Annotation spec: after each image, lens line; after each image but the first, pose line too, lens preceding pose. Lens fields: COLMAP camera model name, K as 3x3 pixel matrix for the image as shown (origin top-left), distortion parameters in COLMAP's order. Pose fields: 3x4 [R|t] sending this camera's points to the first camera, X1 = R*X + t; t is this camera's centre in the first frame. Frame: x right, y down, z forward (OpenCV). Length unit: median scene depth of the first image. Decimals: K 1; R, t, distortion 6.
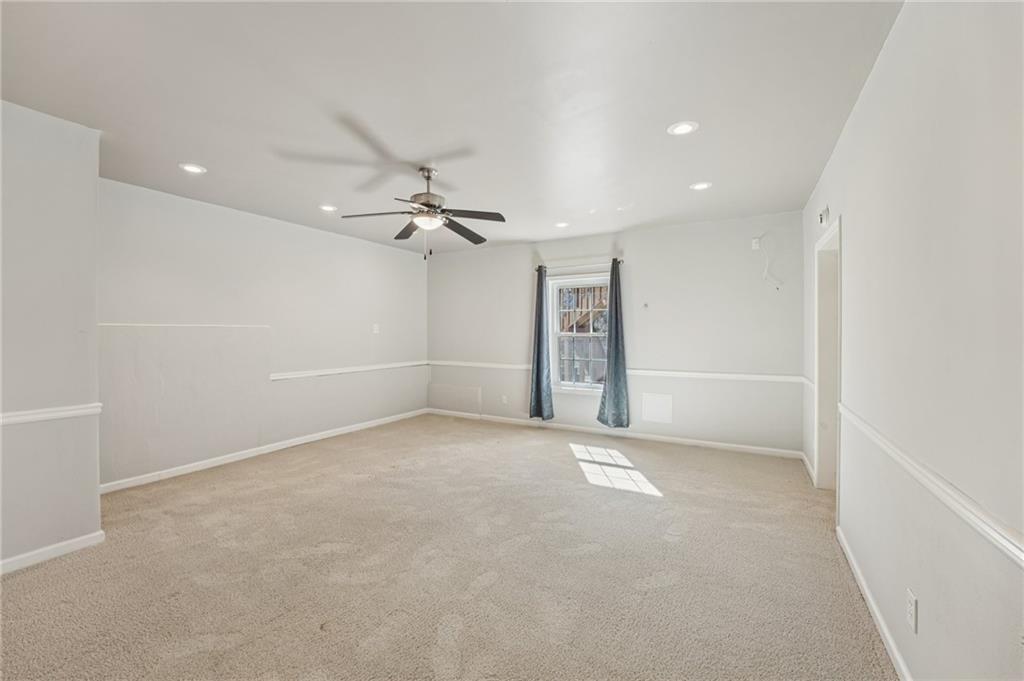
lens RADIAL K [[413.0, 0, 508.8], [0, 413.0, 336.3], [0, 0, 1]] dist [-0.016997, -0.000077]
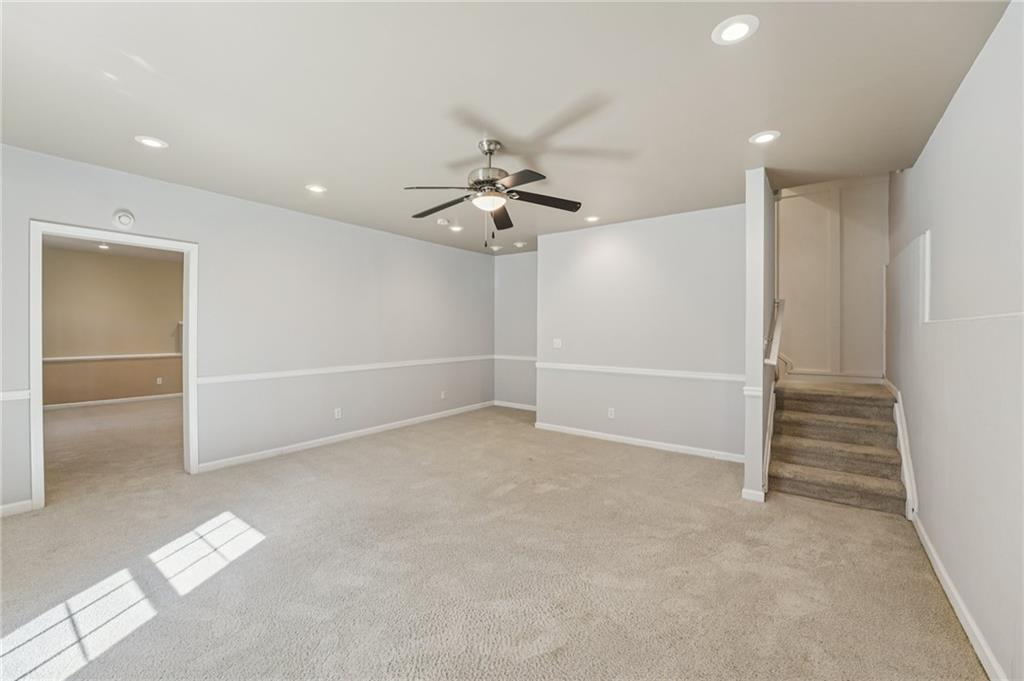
lens RADIAL K [[413.0, 0, 508.8], [0, 413.0, 336.3], [0, 0, 1]] dist [-0.016997, -0.000077]
pose [[-0.993210, -0.006303, 0.116167, -0.264377], [-0.005007, 0.999922, 0.011445, -0.002451], [-0.116230, 0.010785, -0.993164, 1.448736]]
